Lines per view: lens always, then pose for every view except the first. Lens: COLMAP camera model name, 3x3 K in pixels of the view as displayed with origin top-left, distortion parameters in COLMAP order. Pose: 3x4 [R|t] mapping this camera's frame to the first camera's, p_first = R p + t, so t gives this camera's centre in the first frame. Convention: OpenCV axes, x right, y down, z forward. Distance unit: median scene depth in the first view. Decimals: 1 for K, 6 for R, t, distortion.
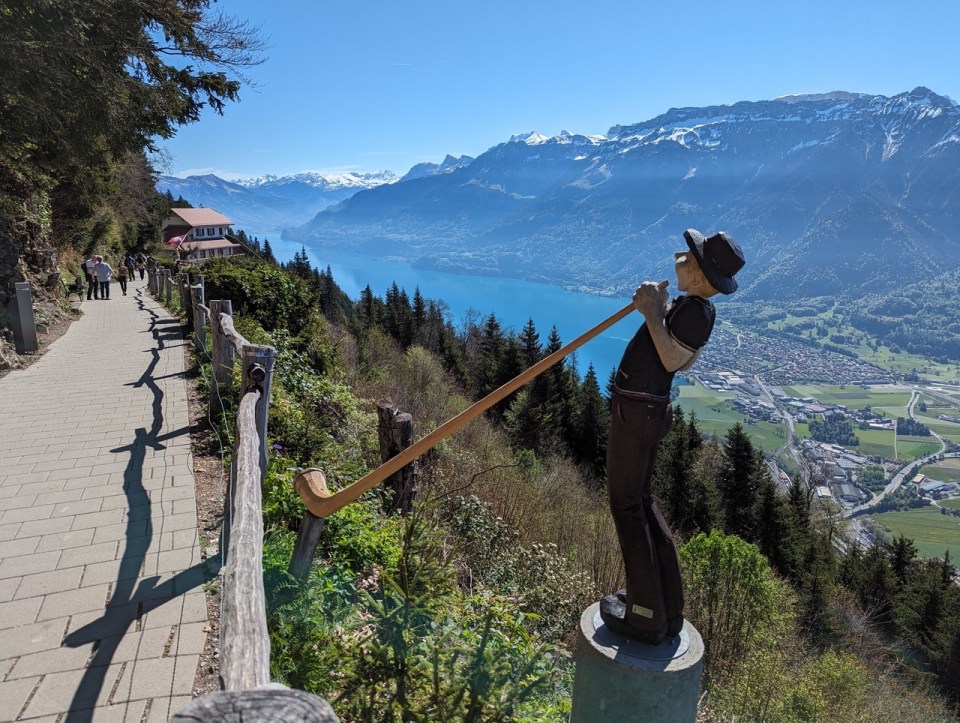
lens RADIAL K [[676.5, 0, 482.7], [0, 676.5, 351.3], [0, 0, 1]] dist [0.075999, -0.086770]
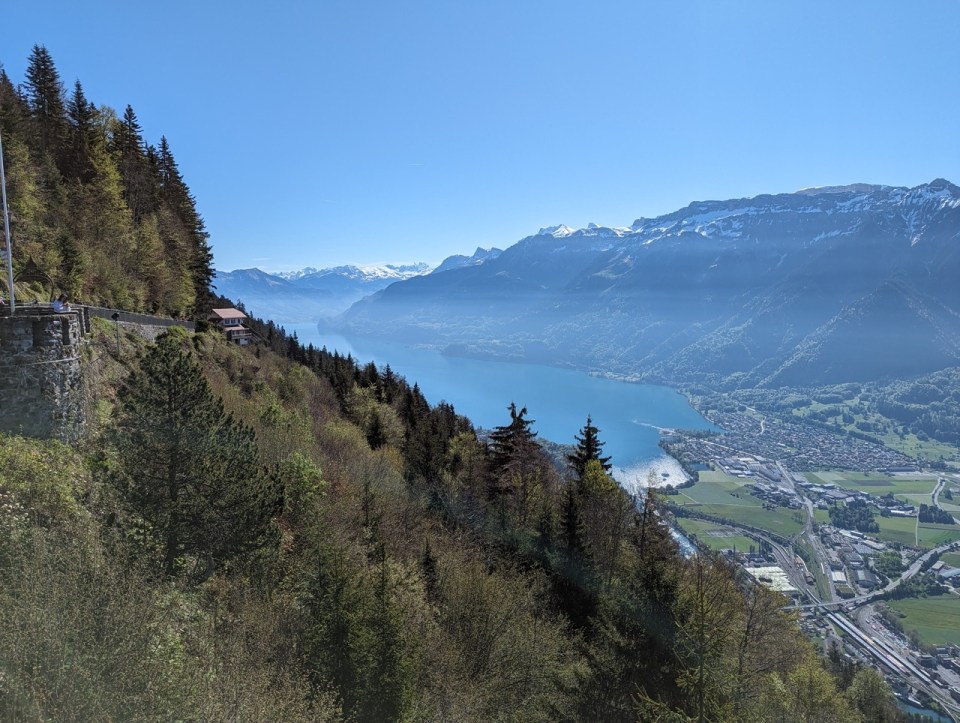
lens RADIAL K [[739.1, 0, 494.0], [0, 739.1, 359.6], [0, 0, 1]] dist [0.081634, -0.113582]
pose [[0.997904, -0.000762, -0.064713, 0.054933], [-0.007031, 0.992737, -0.120097, 0.020661], [0.064334, 0.120300, 0.990651, -0.117582]]
